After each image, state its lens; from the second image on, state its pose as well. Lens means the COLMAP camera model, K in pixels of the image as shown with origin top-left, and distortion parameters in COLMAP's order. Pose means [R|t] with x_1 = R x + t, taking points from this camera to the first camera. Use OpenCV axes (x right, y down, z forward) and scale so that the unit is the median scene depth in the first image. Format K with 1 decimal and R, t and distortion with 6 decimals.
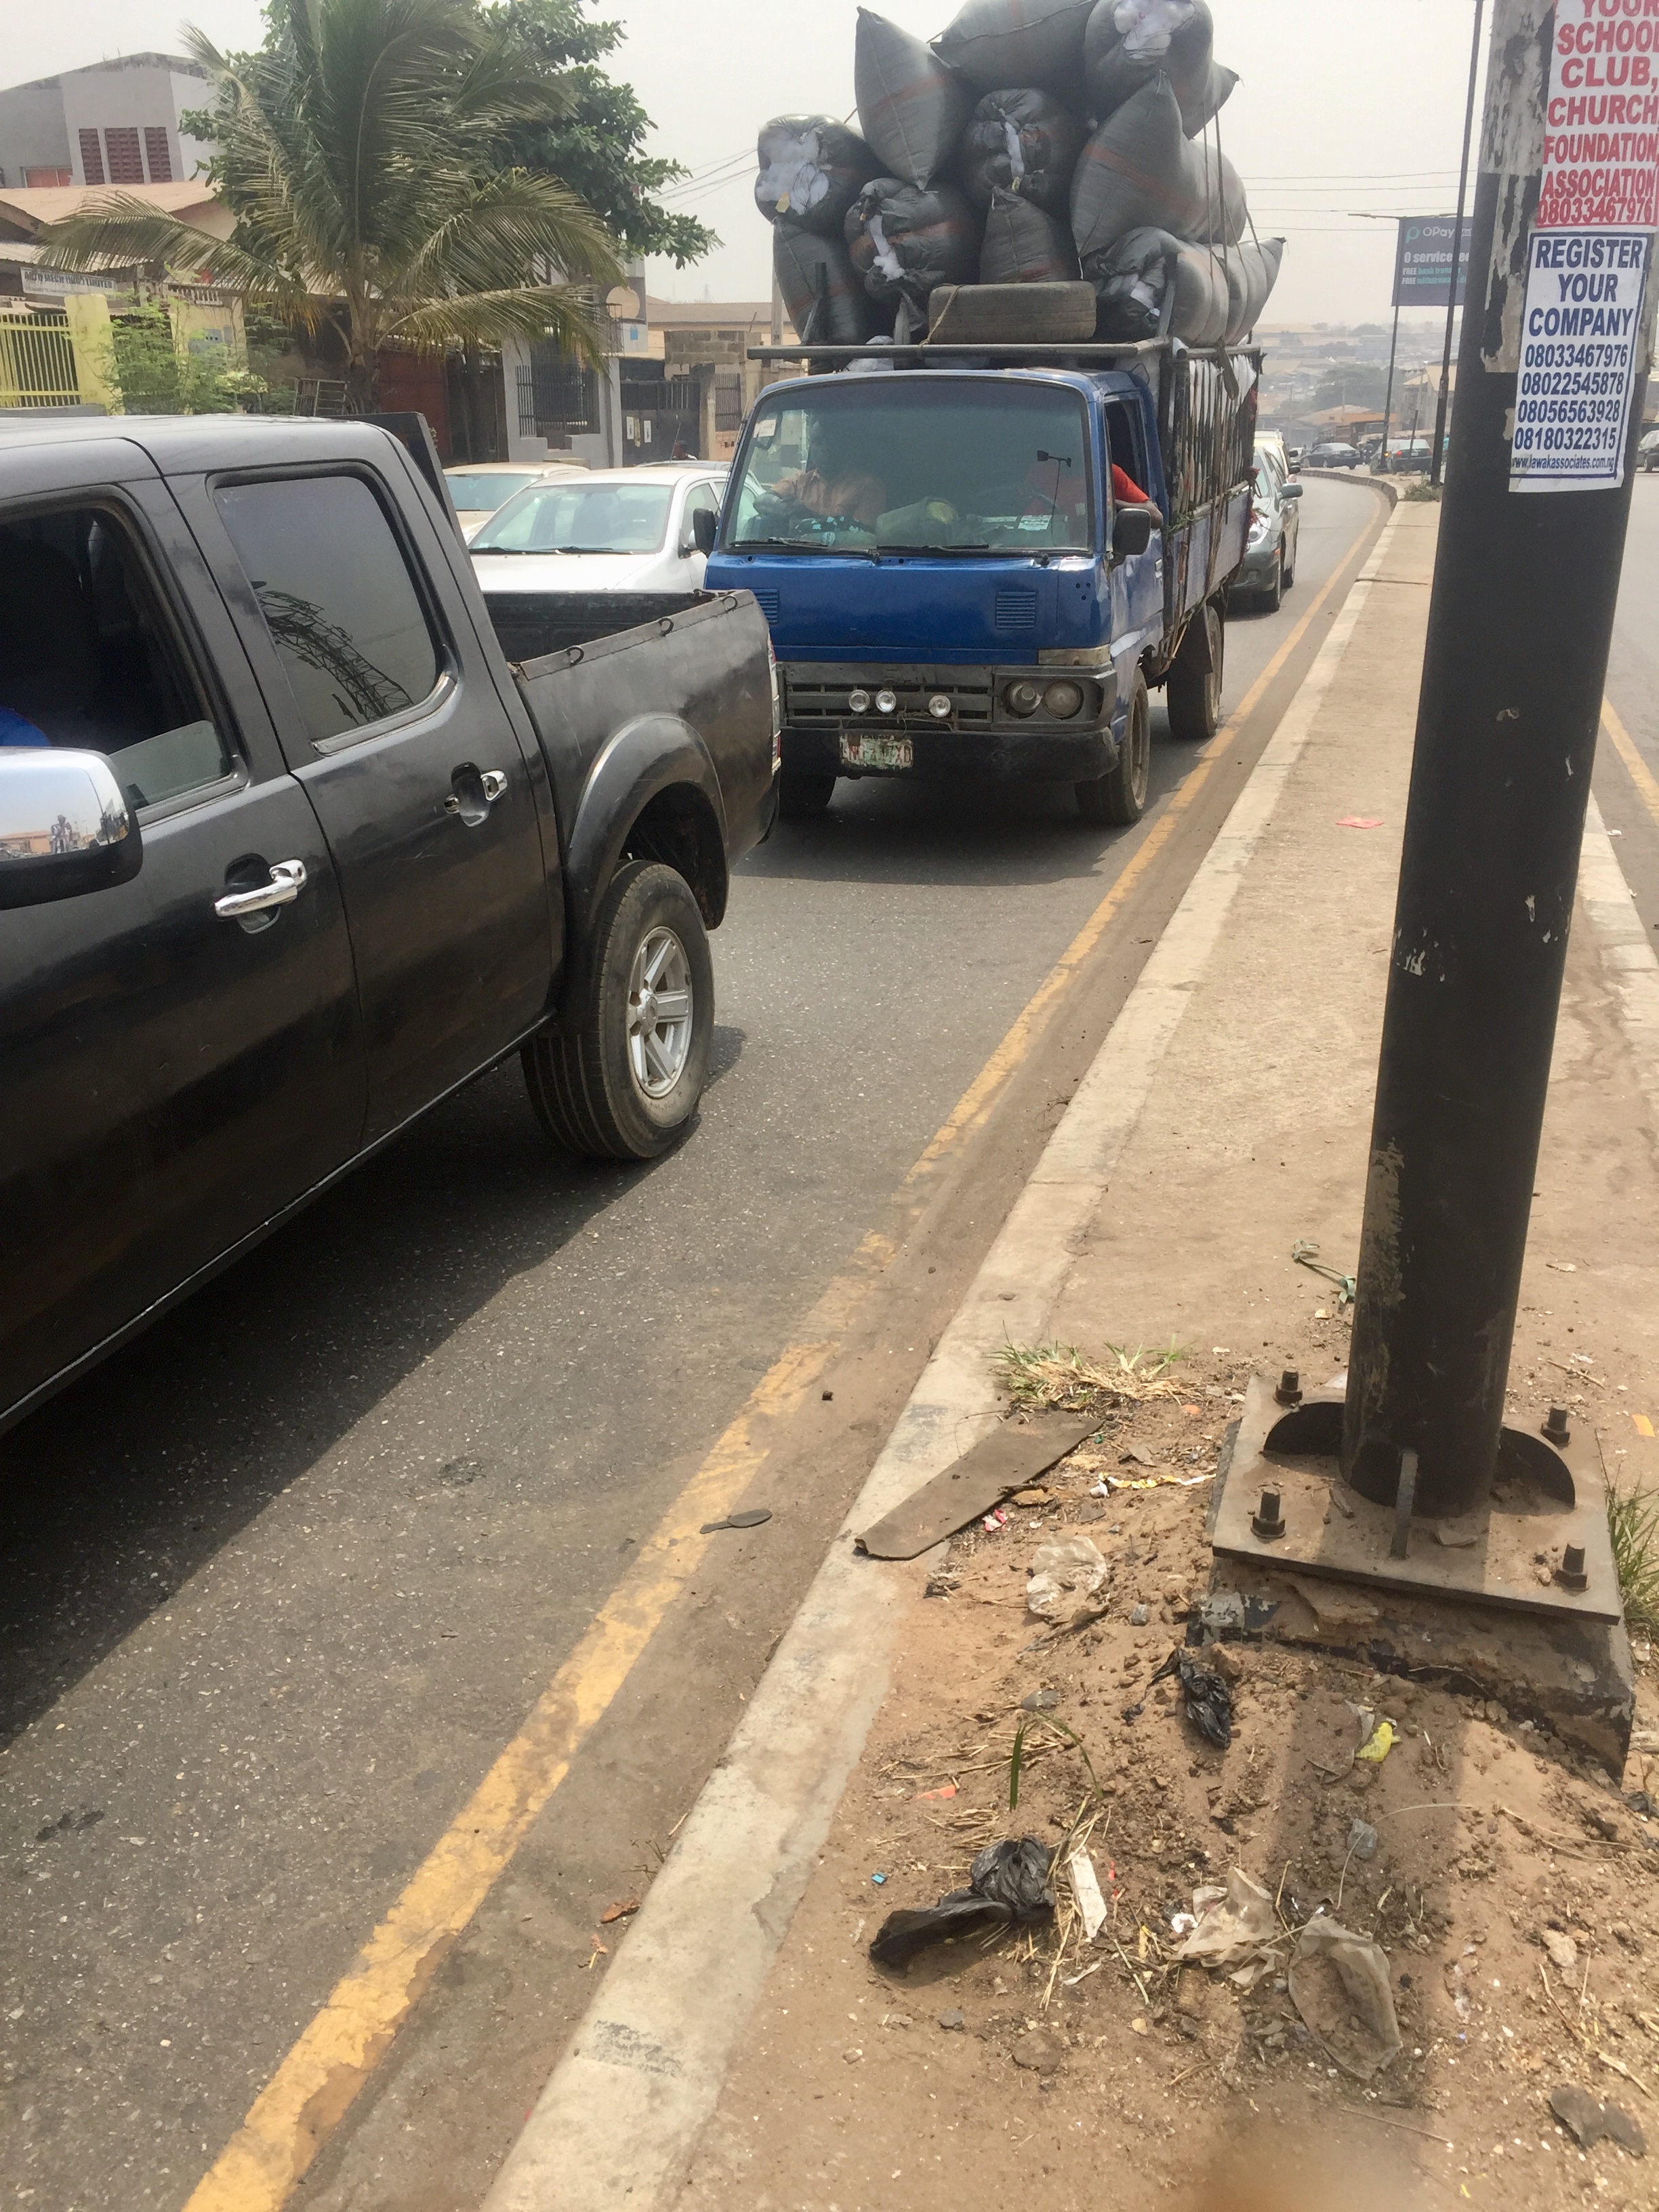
lens RADIAL K [[1887.9, 0, 963.9], [0, 1887.9, 1100.4], [0, 0, 1]] dist [0.141994, -0.157305]
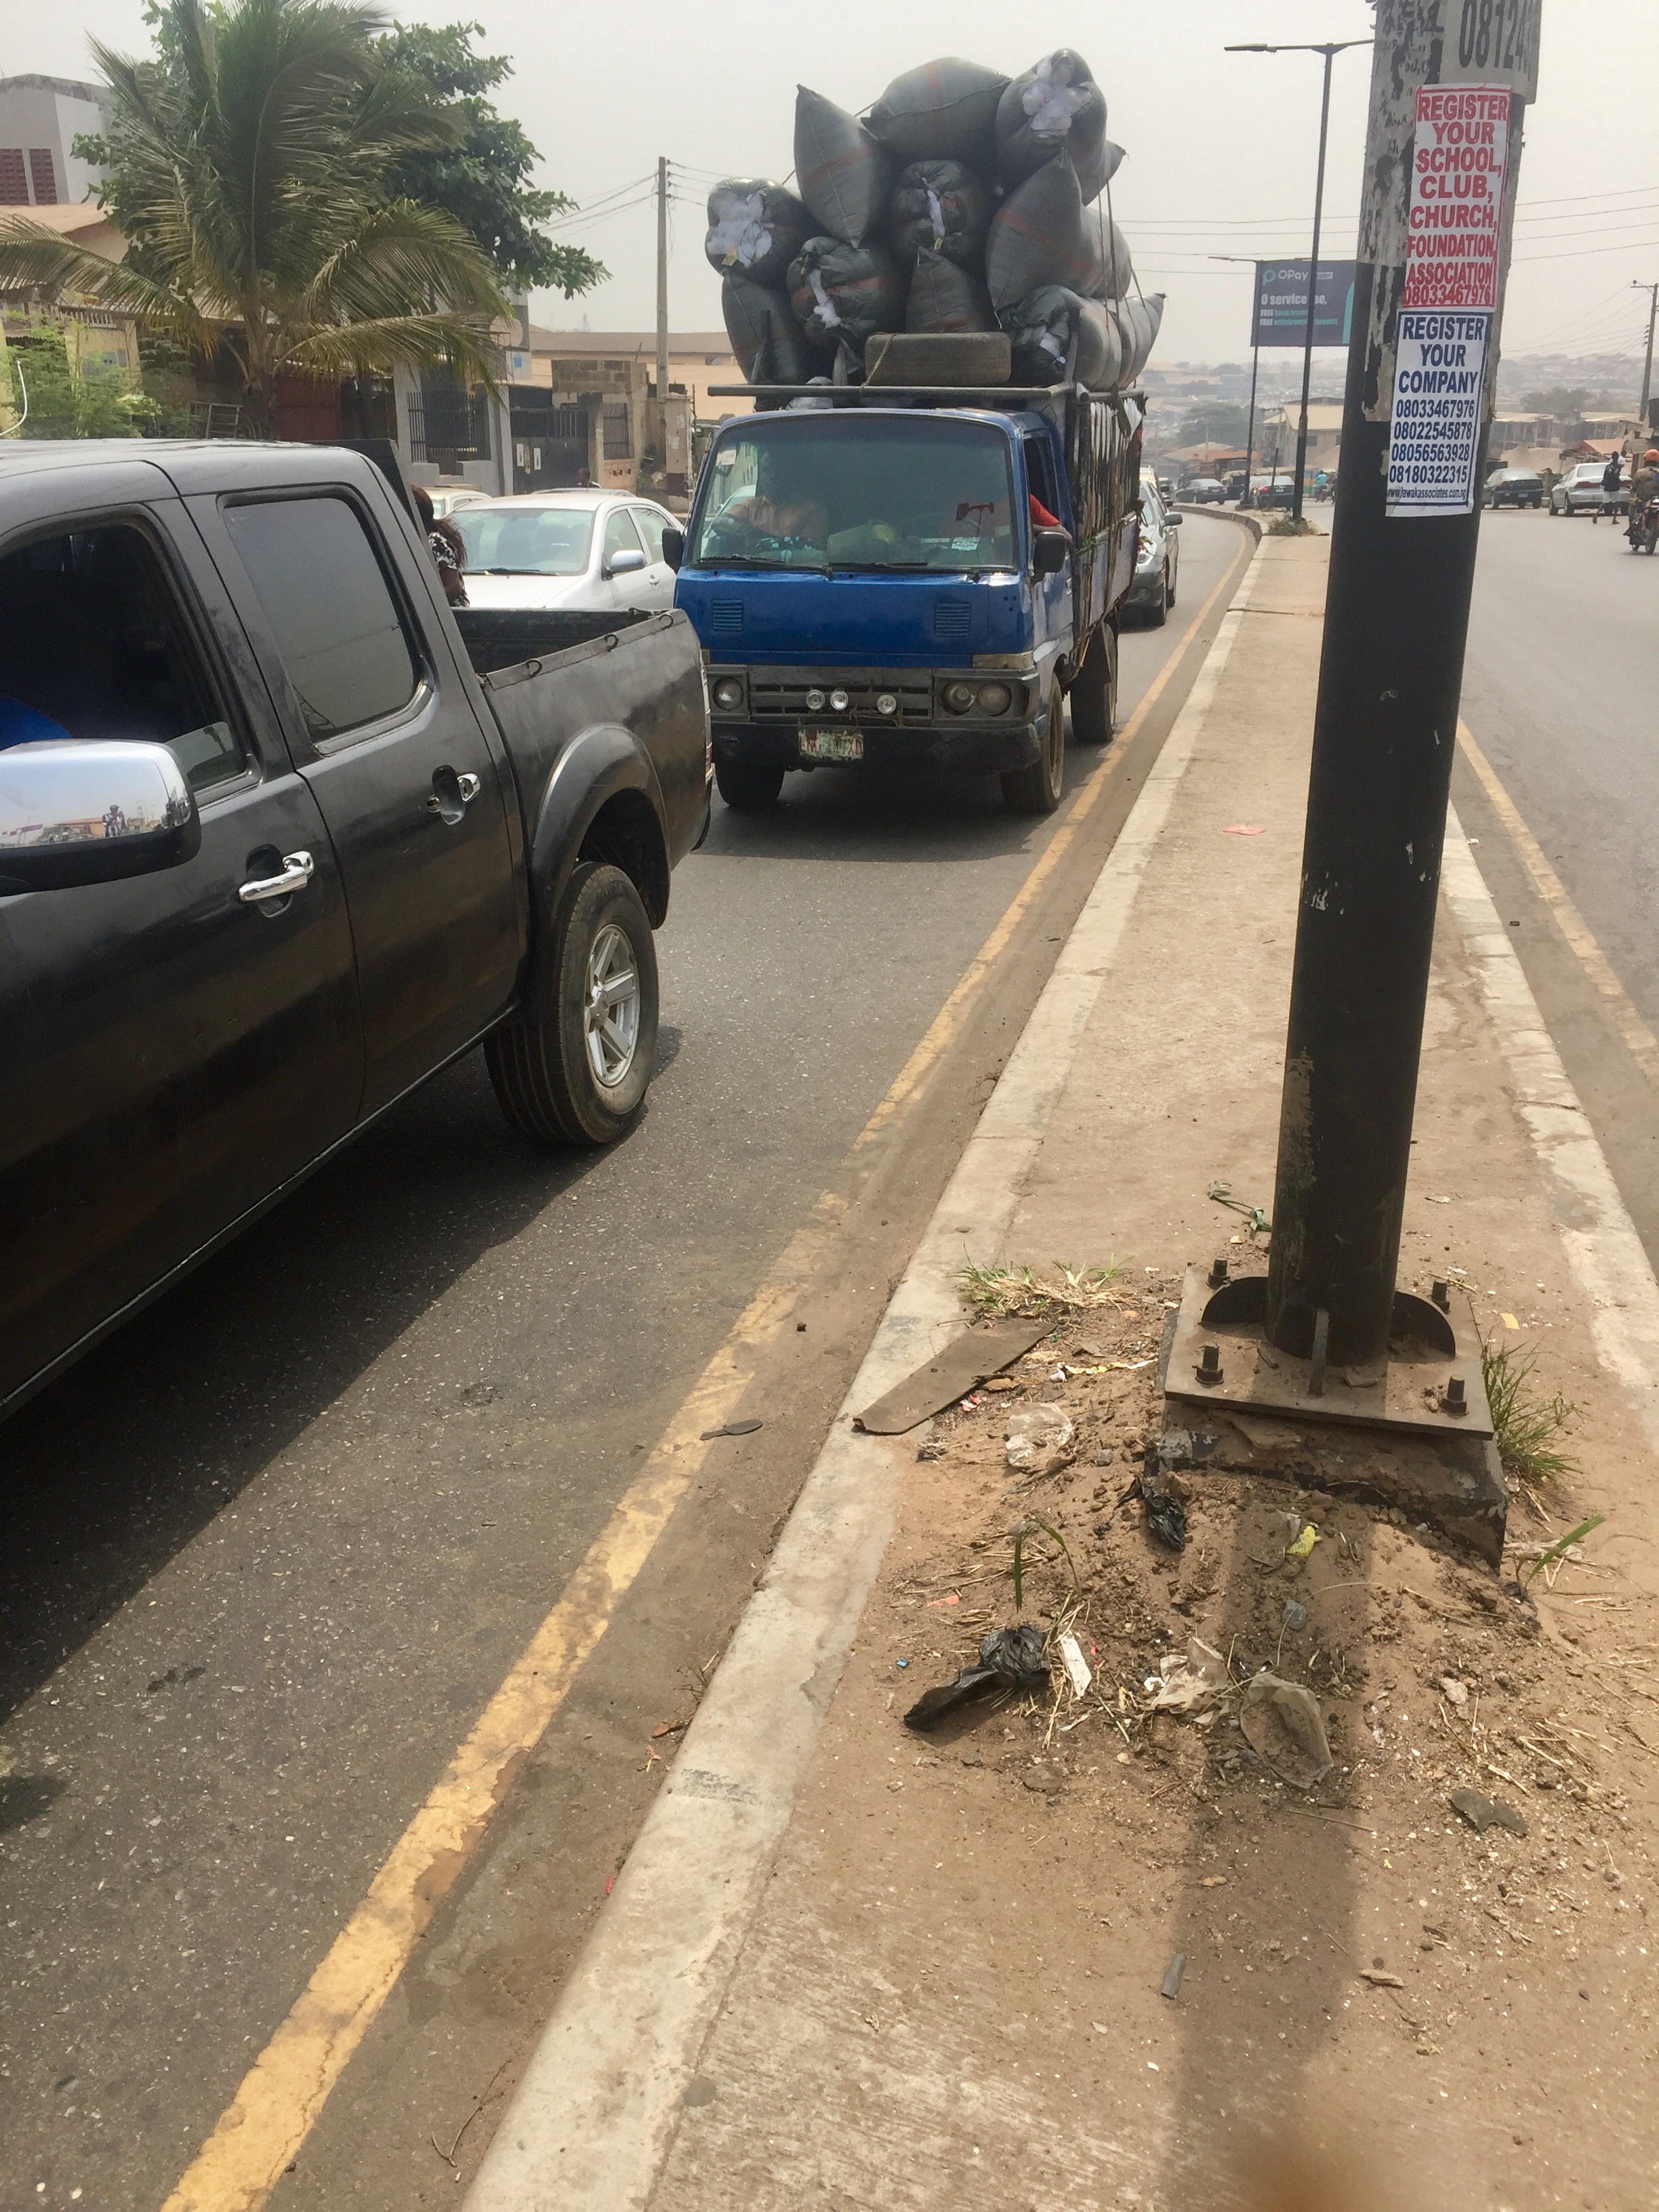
lens RADIAL K [[1865.2, 0, 1021.0], [0, 1865.2, 1099.0], [0, 0, 1]] dist [0.183453, -0.164981]
pose [[0.995753, -0.023828, 0.088923, -0.052070], [0.025034, 0.999609, -0.012470, 0.052355], [-0.088592, 0.014643, 0.995960, -0.150126]]
